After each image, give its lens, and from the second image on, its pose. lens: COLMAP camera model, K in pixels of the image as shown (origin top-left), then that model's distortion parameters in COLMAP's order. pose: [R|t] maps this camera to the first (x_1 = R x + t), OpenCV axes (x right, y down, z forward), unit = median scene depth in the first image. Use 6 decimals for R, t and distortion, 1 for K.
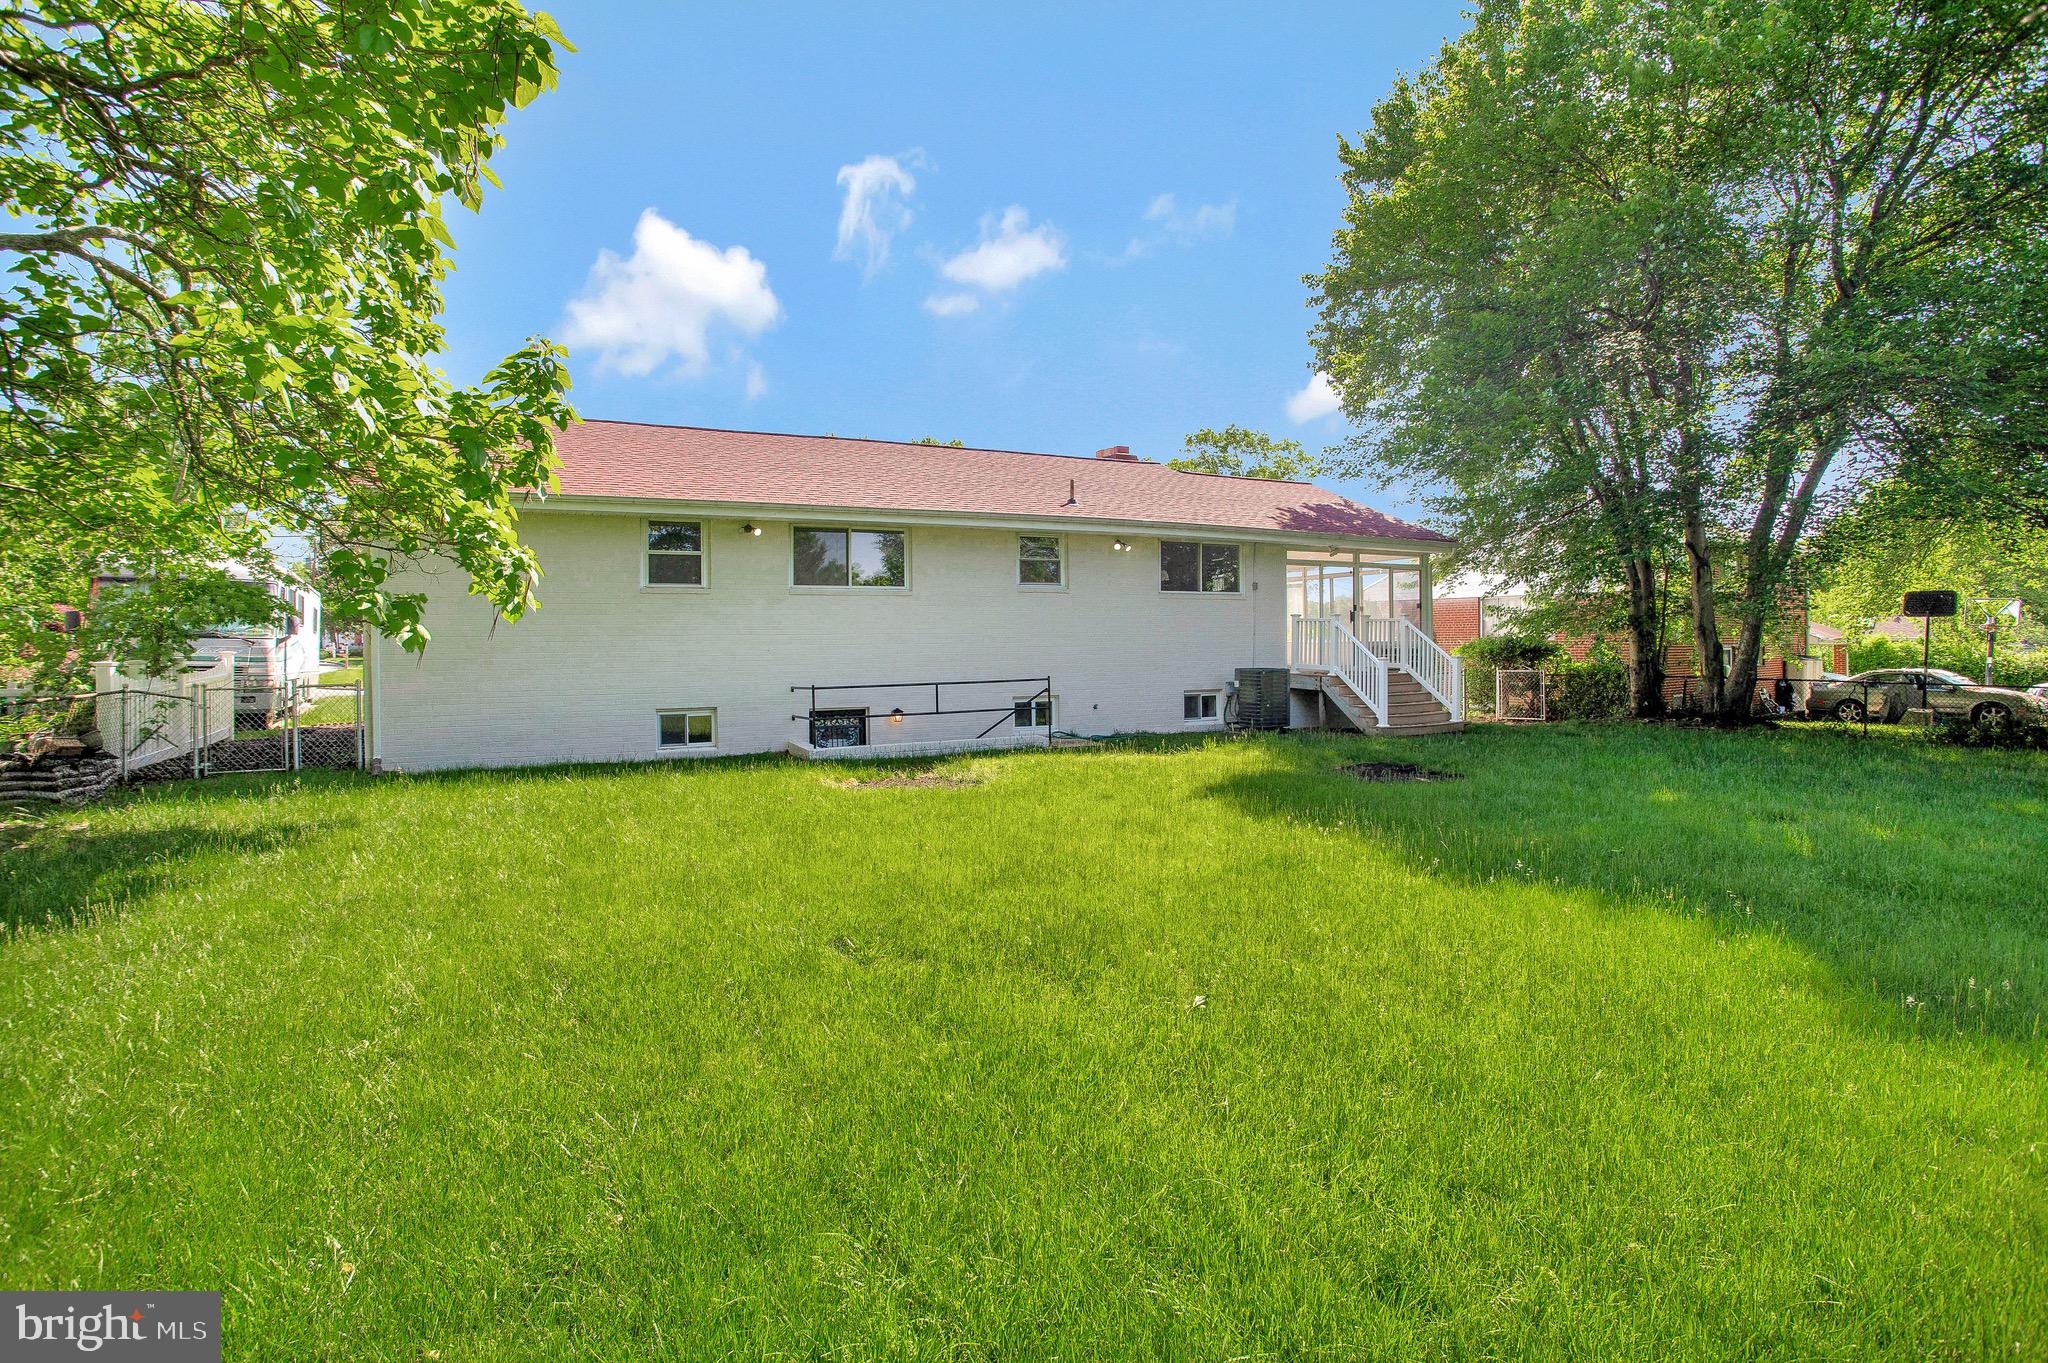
lens RADIAL K [[1019.6, 0, 1022.5], [0, 1019.6, 673.0], [0, 0, 1]] dist [-0.042116, 0.003435]
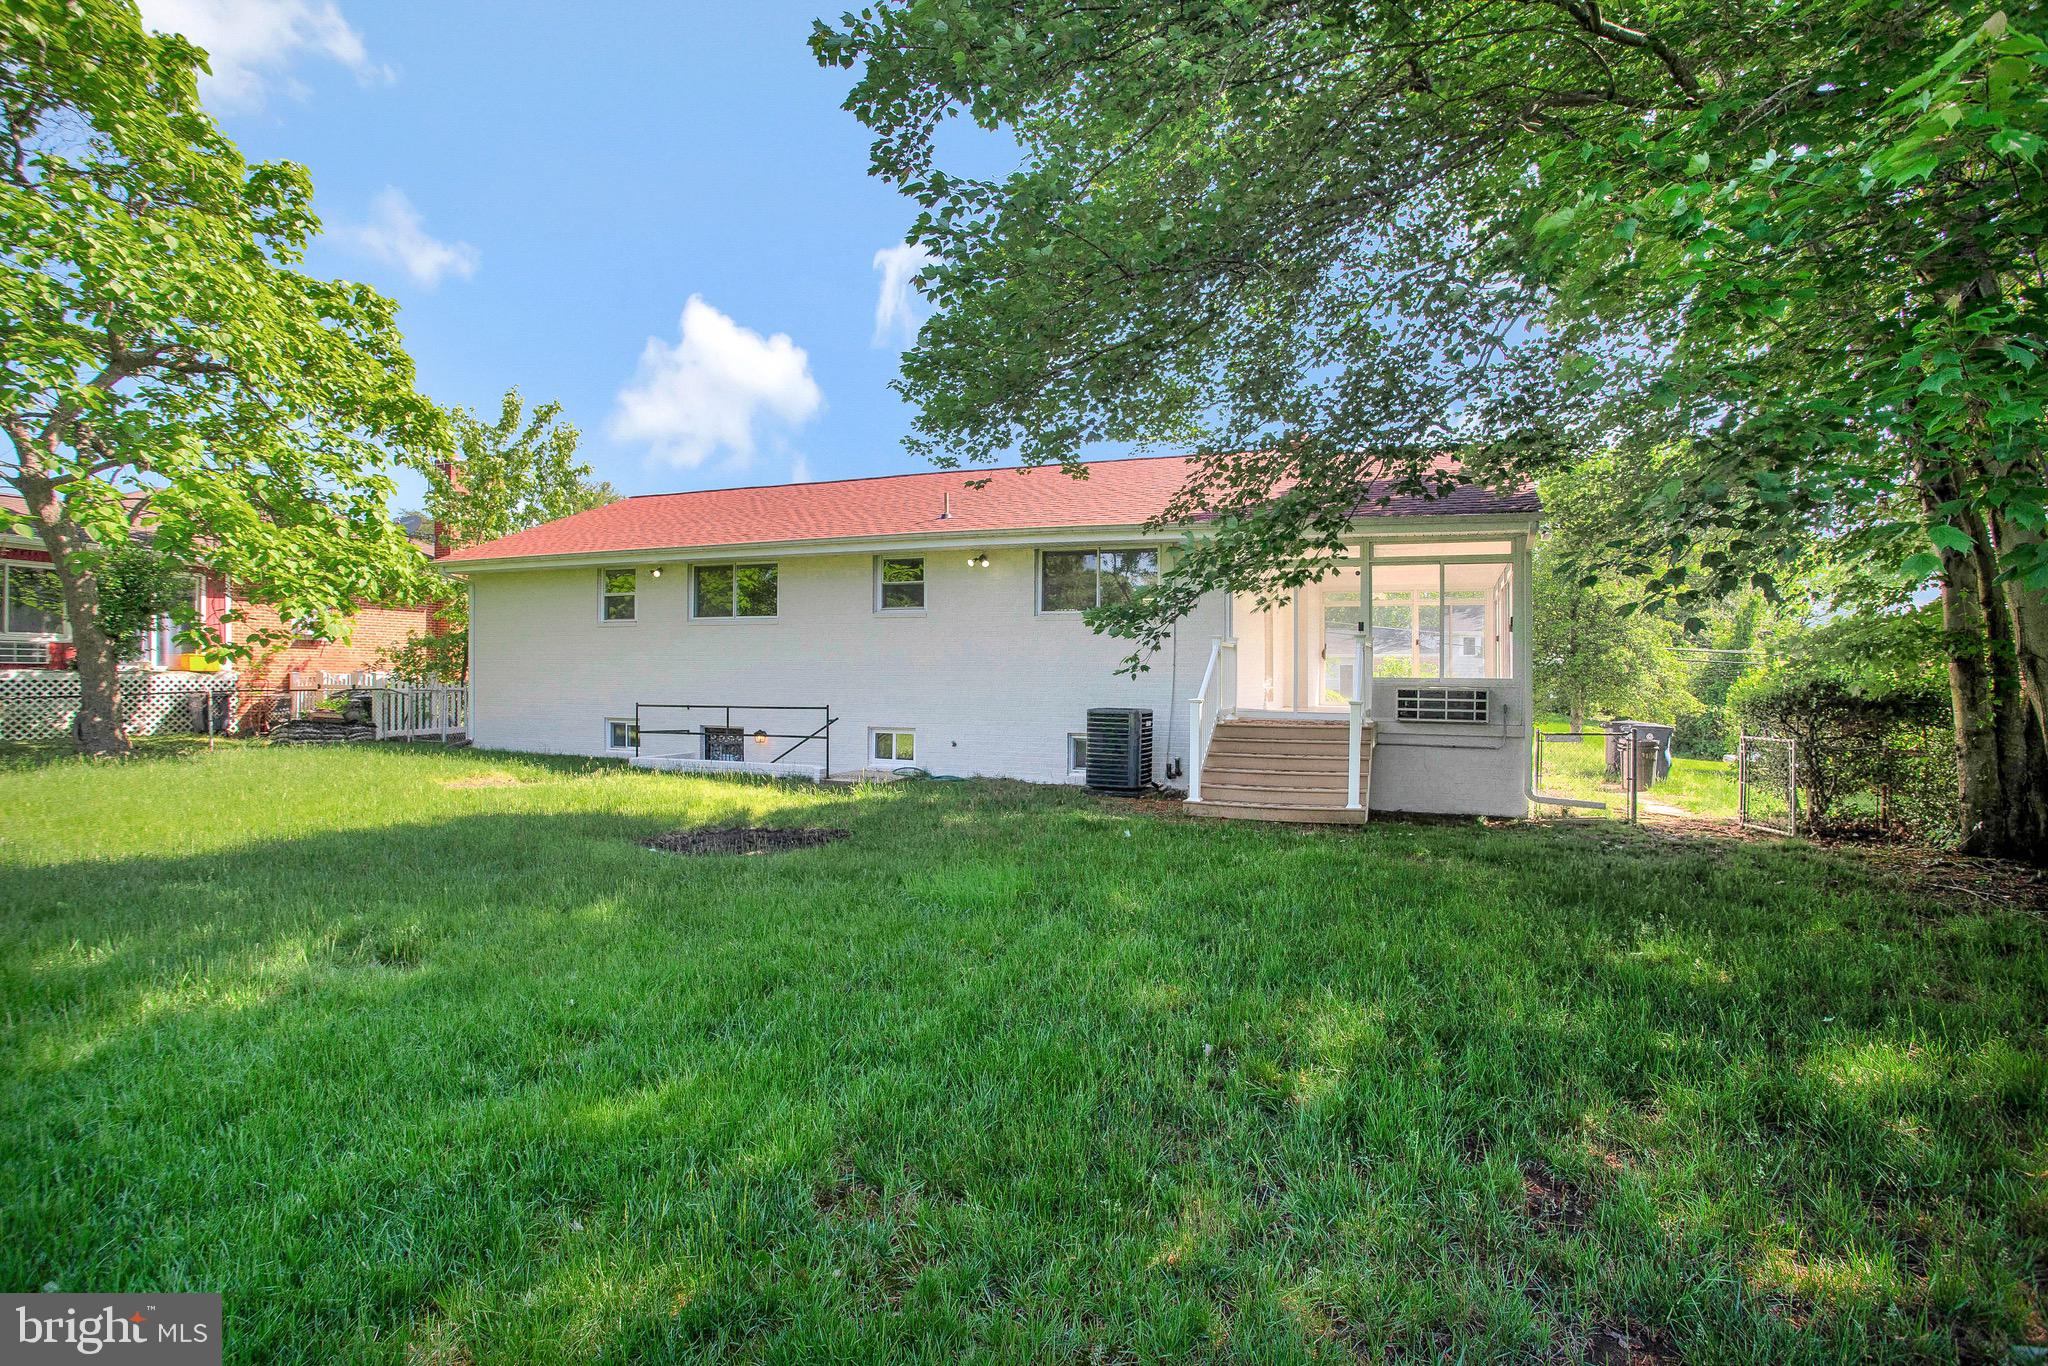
lens RADIAL K [[1019.6, 0, 1021.2], [0, 1019.6, 679.3], [0, 0, 1]] dist [-0.042116, 0.003435]
pose [[0.661921, 0.017166, -0.749377, 0.795528], [-0.039678, 0.999139, -0.012160, -0.014945], [0.748522, 0.037782, 0.662032, 0.463432]]
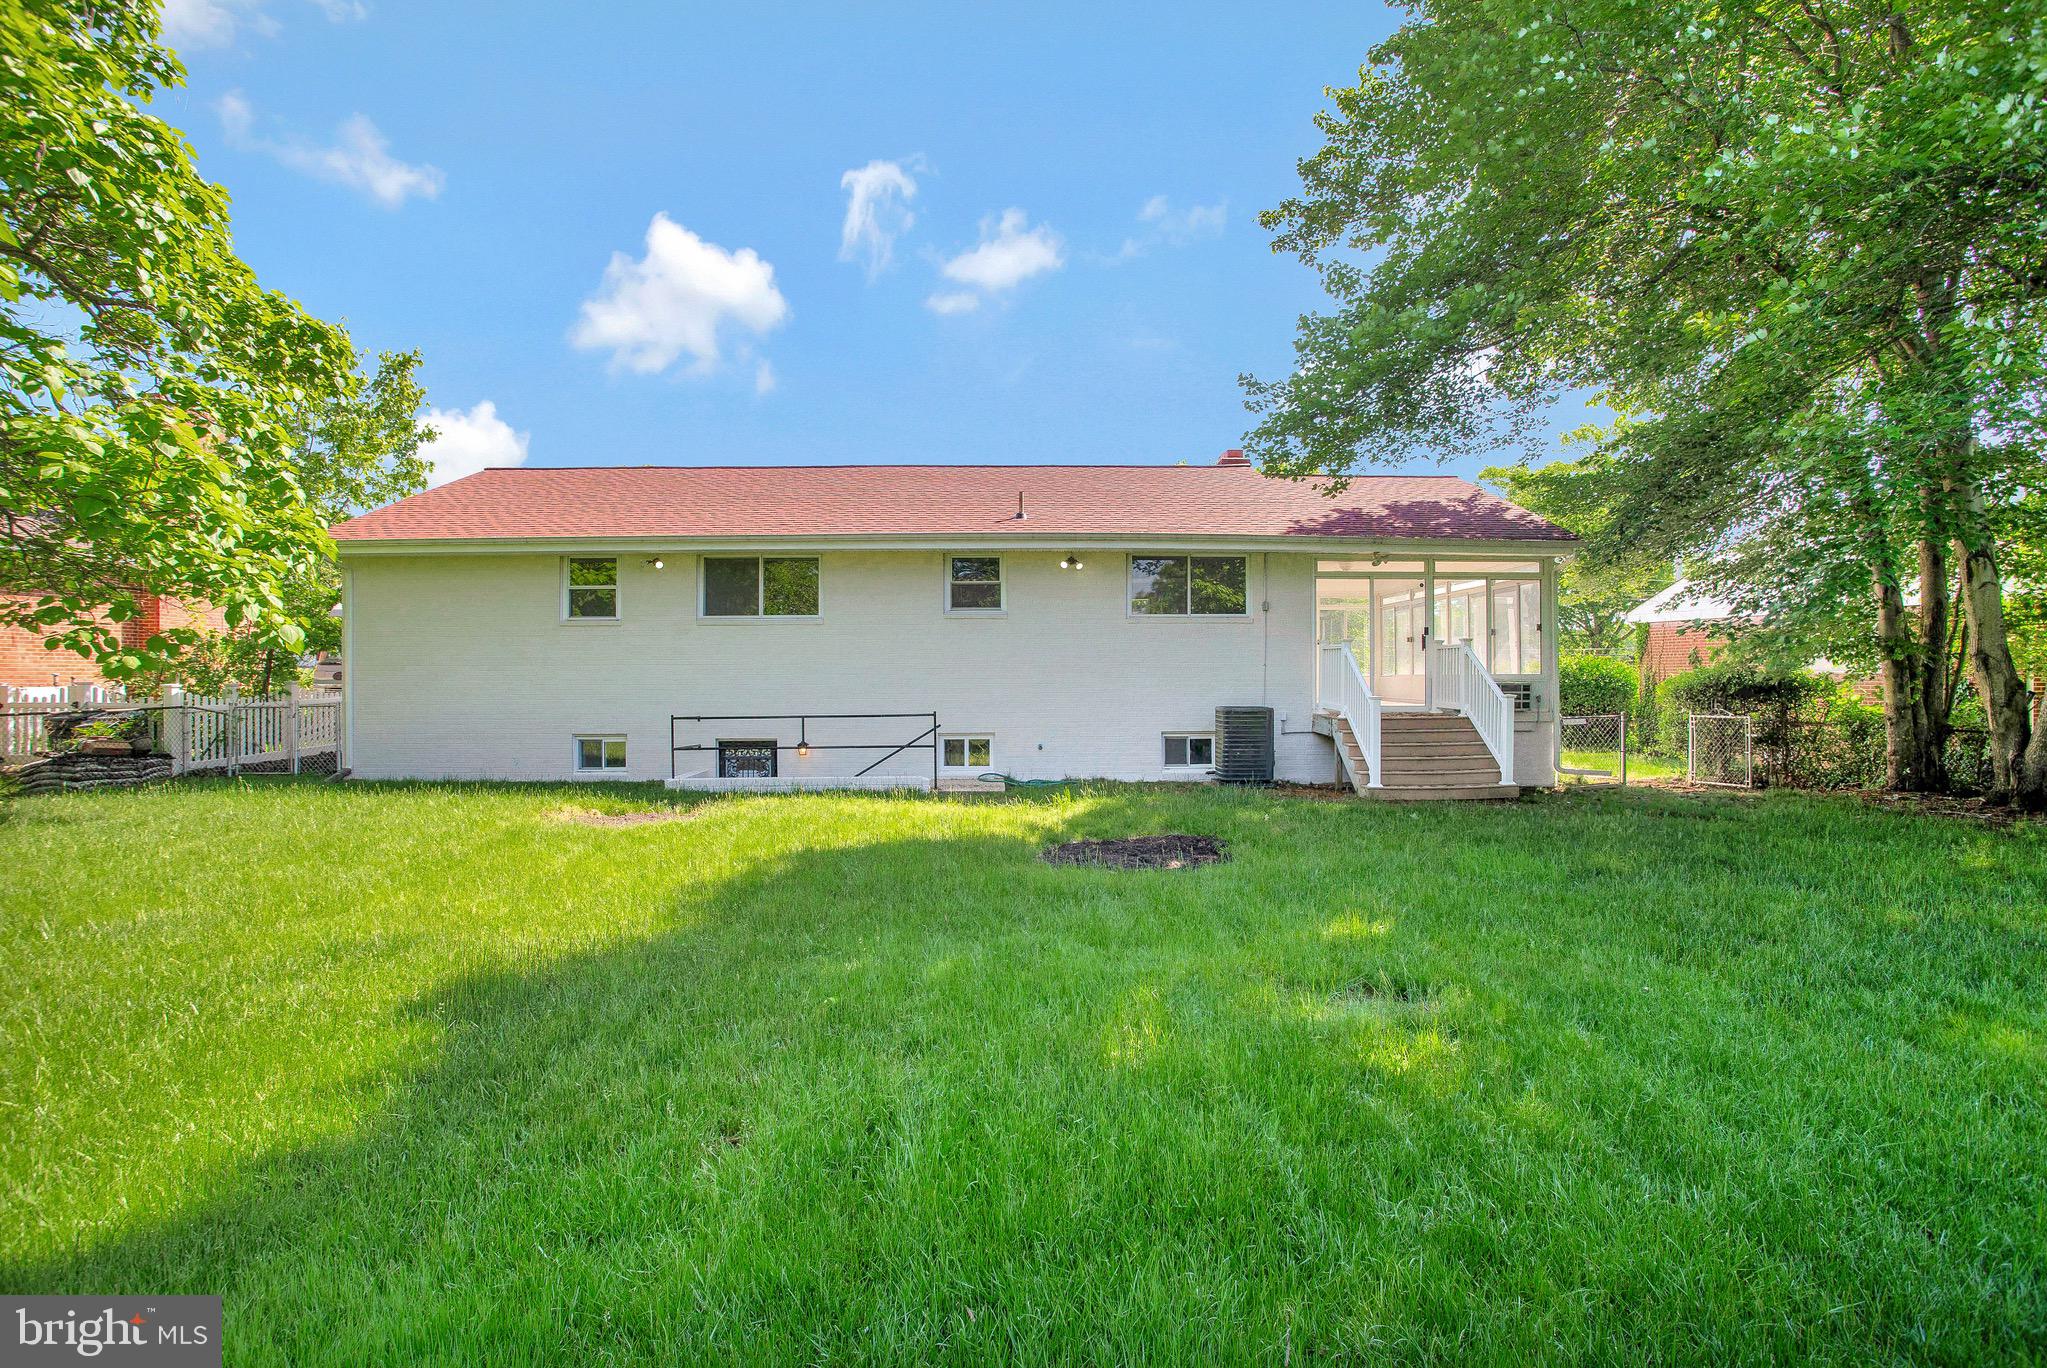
lens RADIAL K [[1019.1, 0, 1017.7], [0, 1019.1, 671.4], [0, 0, 1]] dist [-0.042116, 0.003435]
pose [[0.906653, 0.005219, -0.421845, 0.434658], [-0.017353, 0.999539, -0.024930, -0.010090], [0.421520, 0.029923, 0.906325, 0.196571]]
